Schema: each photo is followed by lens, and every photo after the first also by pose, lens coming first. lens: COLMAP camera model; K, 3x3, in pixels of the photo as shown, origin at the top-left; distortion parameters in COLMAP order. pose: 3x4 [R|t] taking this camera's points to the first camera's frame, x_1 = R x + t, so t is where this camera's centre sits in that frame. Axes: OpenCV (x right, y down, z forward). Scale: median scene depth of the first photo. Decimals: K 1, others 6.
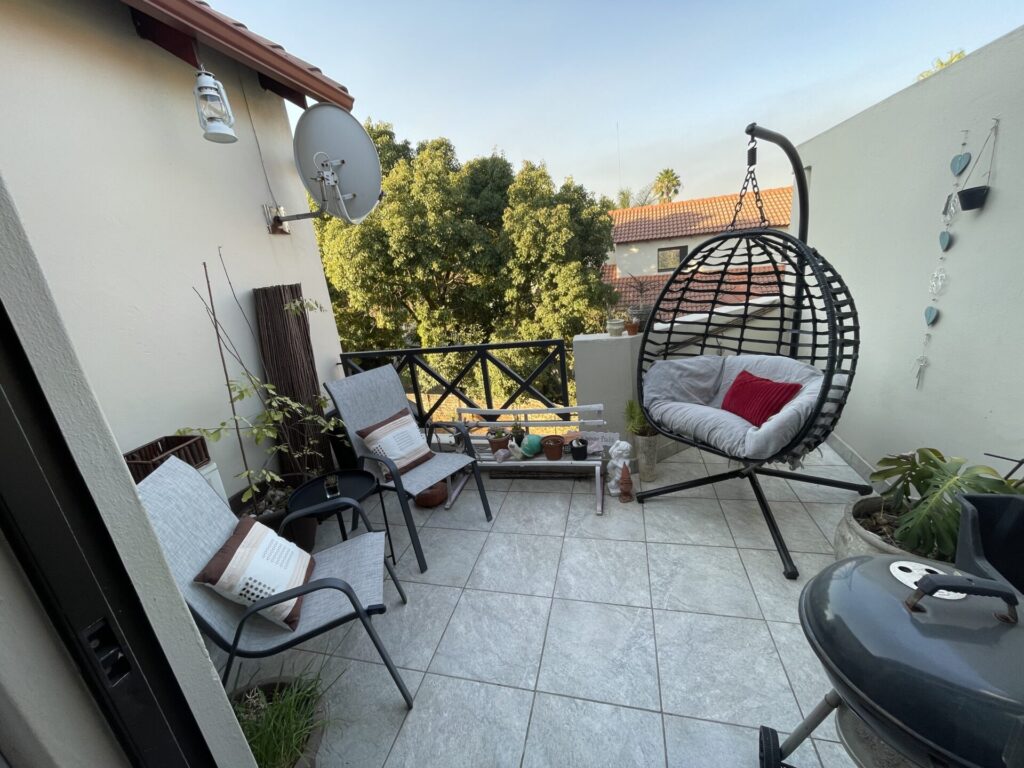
lens RADIAL K [[416.4, 0, 512.0], [0, 416.4, 384.0], [0, 0, 1]] dist [-0.008566, -0.000109]
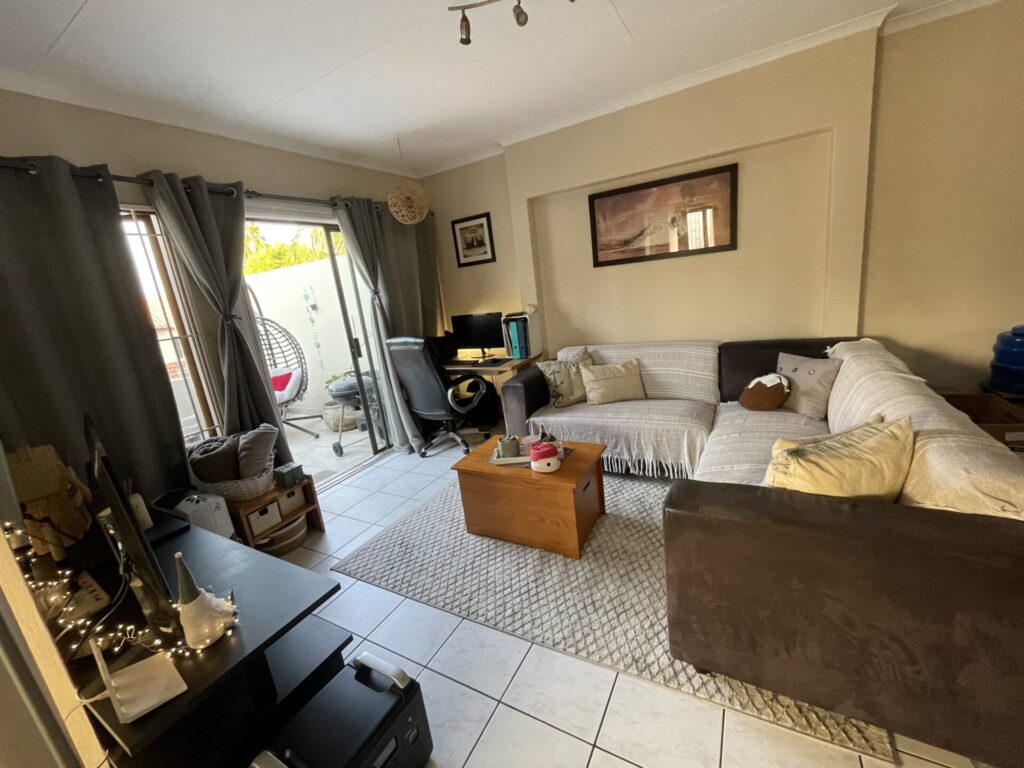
lens RADIAL K [[416.4, 0, 512.0], [0, 416.4, 384.0], [0, 0, 1]] dist [-0.008566, -0.000109]
pose [[0.256579, -0.143038, 0.955880, -1.549739], [0.366579, 0.929497, 0.040693, 0.501754], [-0.894308, 0.339965, 0.290924, -1.043754]]
